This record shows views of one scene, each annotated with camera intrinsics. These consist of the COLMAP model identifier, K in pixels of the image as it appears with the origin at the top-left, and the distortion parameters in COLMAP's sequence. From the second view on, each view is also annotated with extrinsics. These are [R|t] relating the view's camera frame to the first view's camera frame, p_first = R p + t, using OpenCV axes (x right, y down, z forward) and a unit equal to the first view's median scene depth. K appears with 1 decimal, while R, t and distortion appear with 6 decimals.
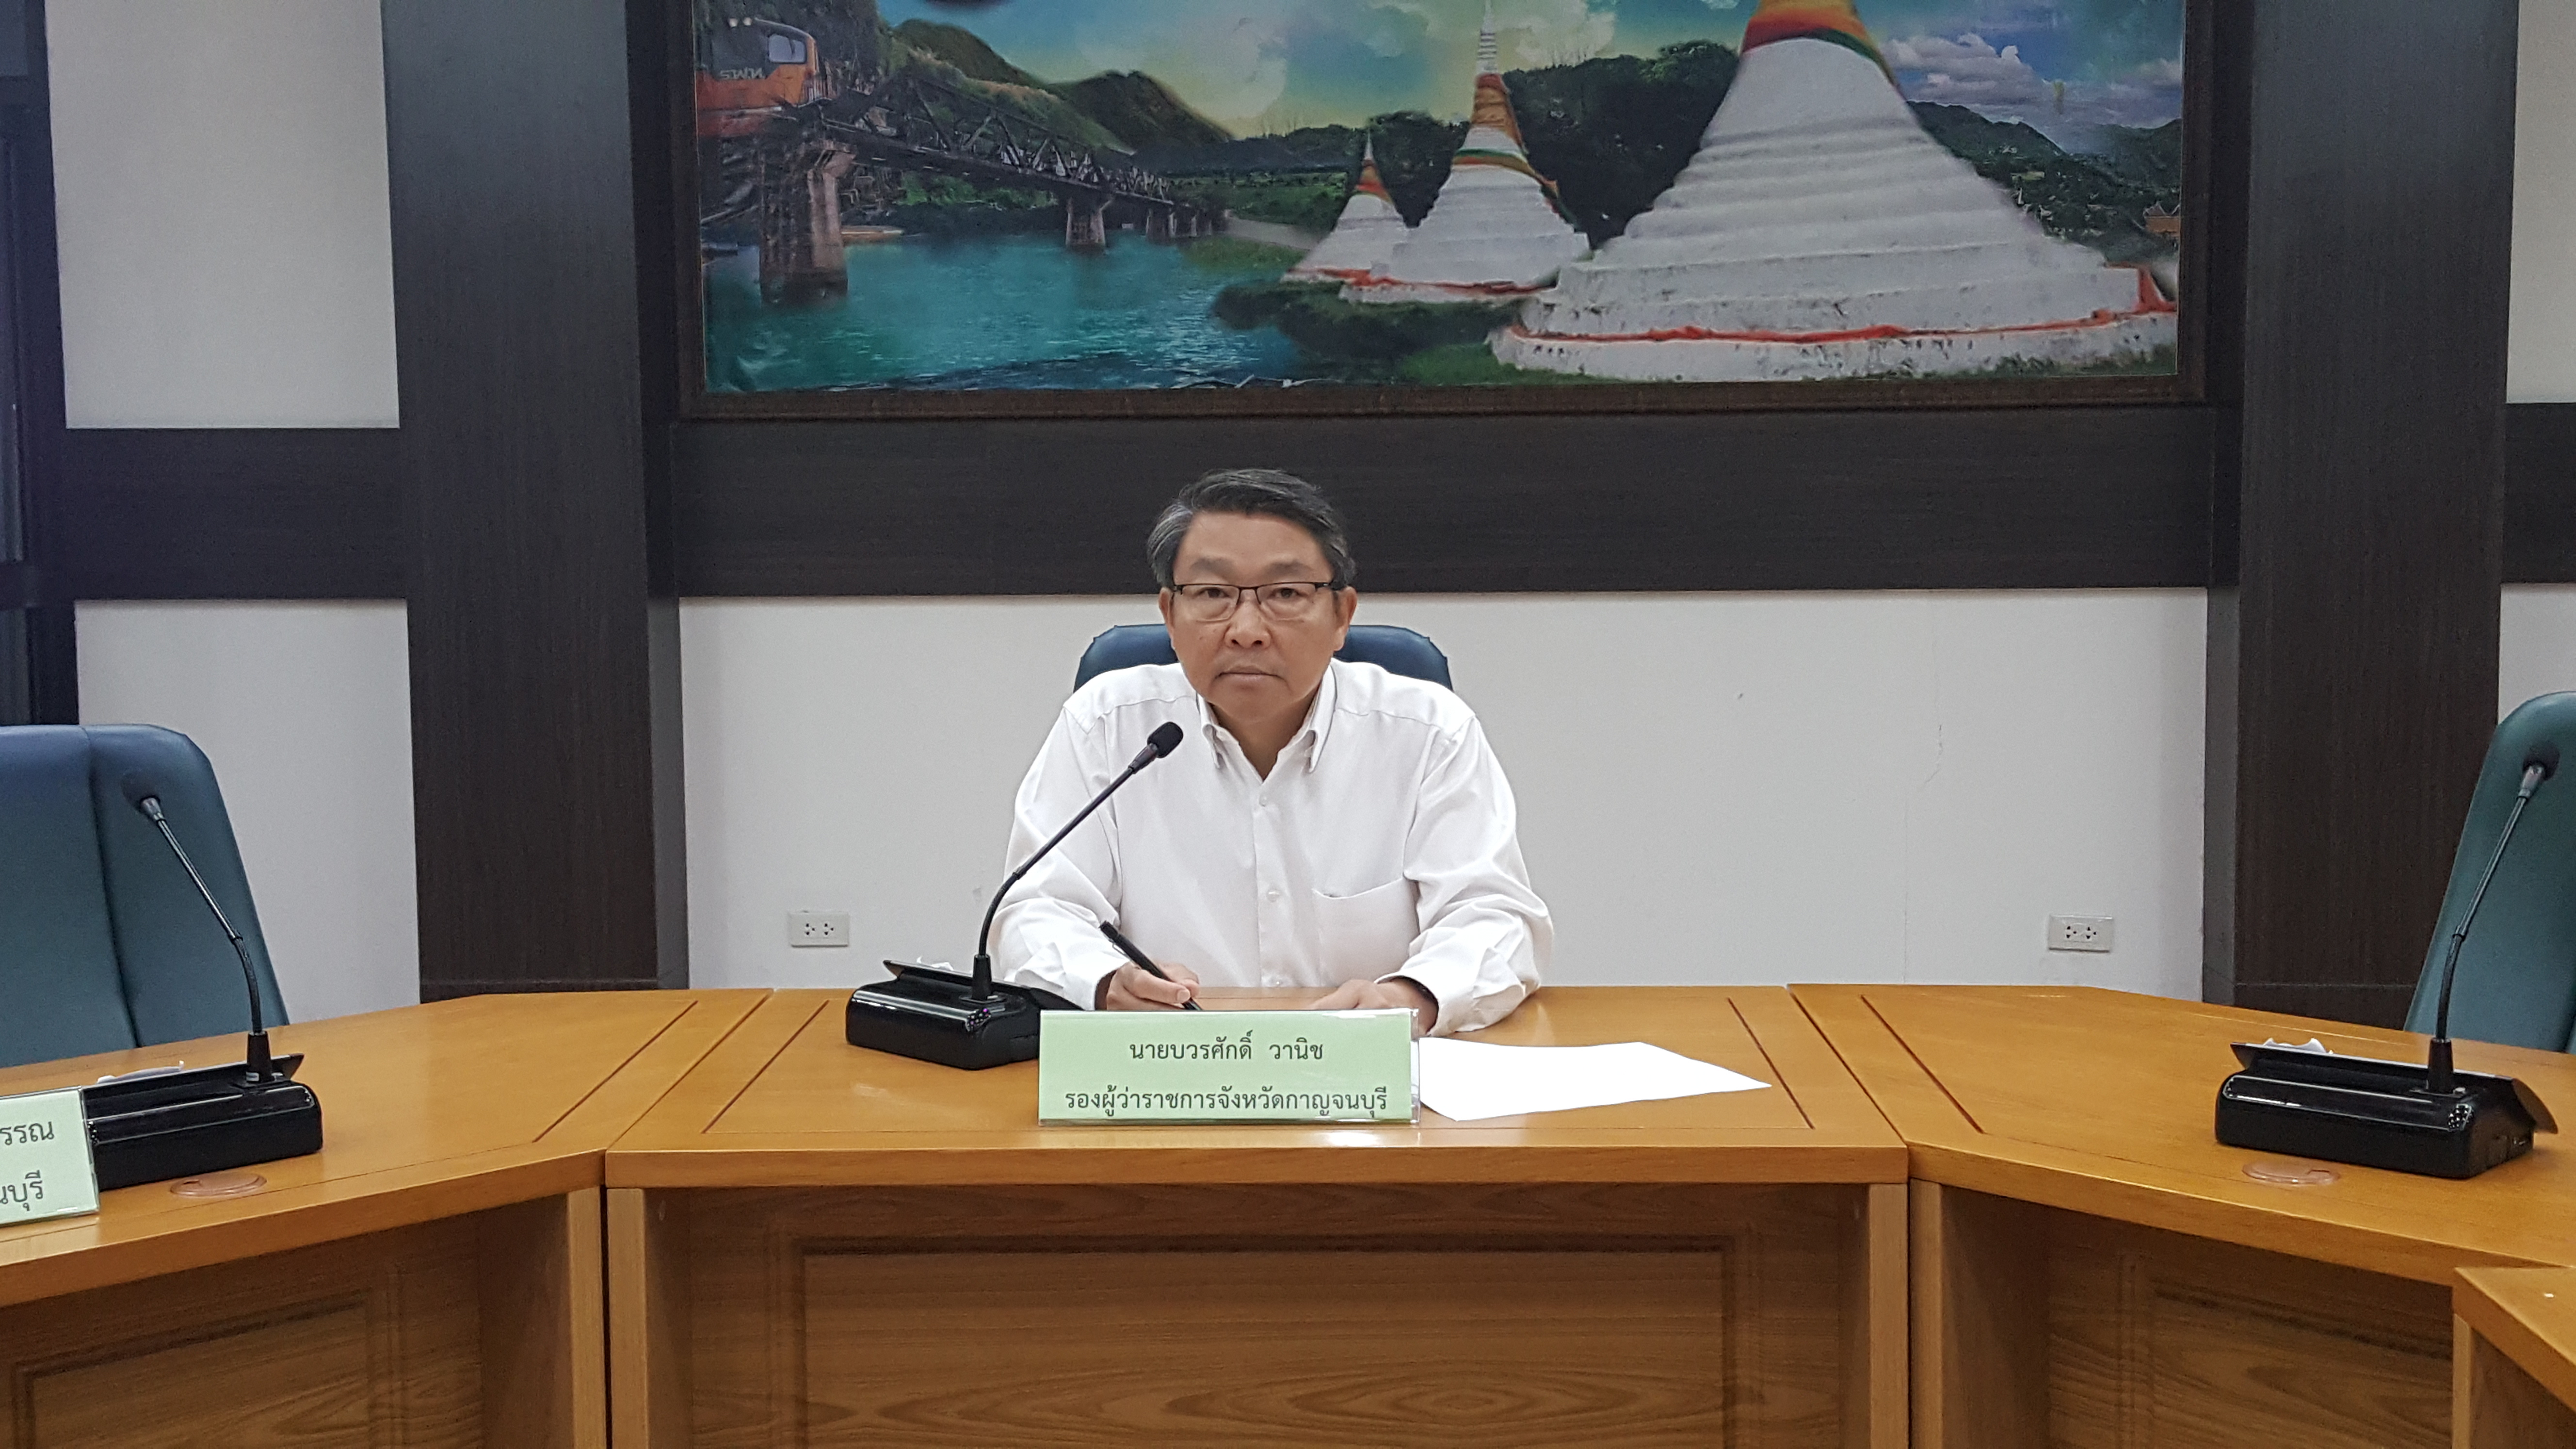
lens RADIAL K [[3144.3, 0, 1288.0], [0, 3144.3, 724.5], [0, 0, 1]] dist [0.086305, -0.015813]
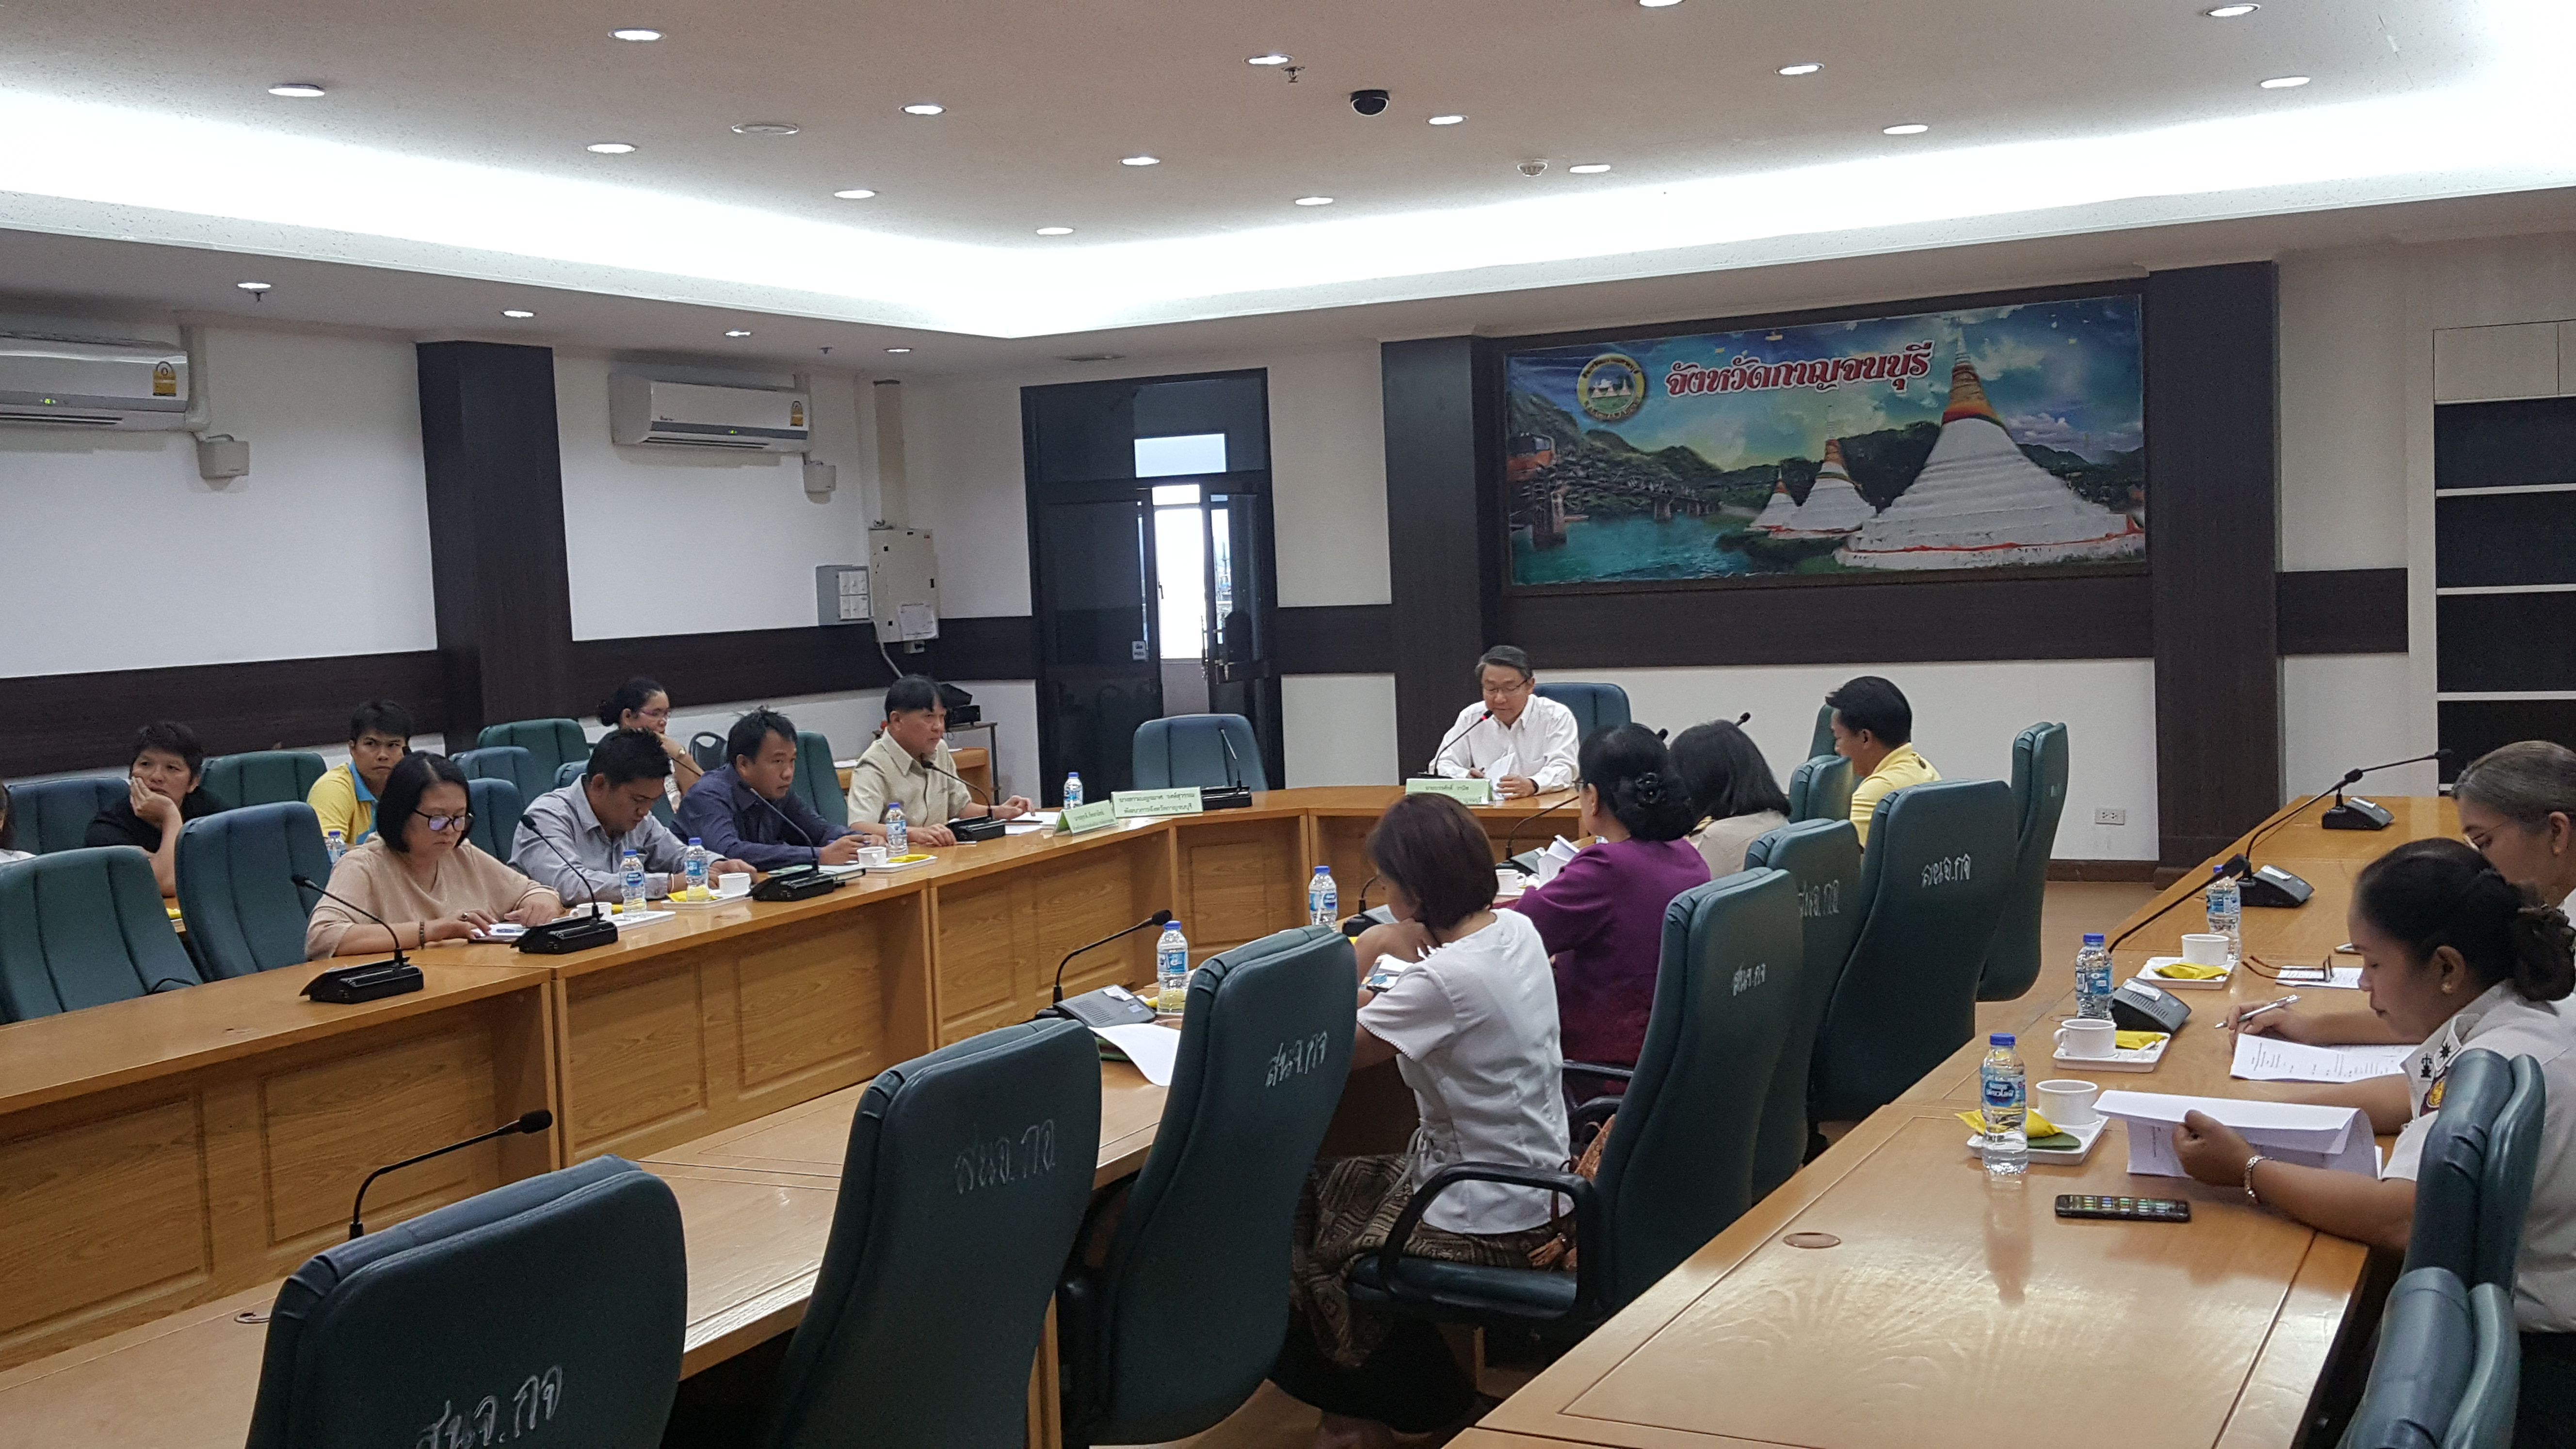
lens RADIAL K [[2608.3, 0, 1288.0], [0, 2608.3, 724.5], [0, 0, 1]] dist [0.232901, -0.633557]
pose [[0.910501, -0.000190, -0.413507, 0.498691], [-0.003309, 0.999965, -0.007746, 0.018851], [0.413494, 0.008421, 0.910468, -0.918852]]
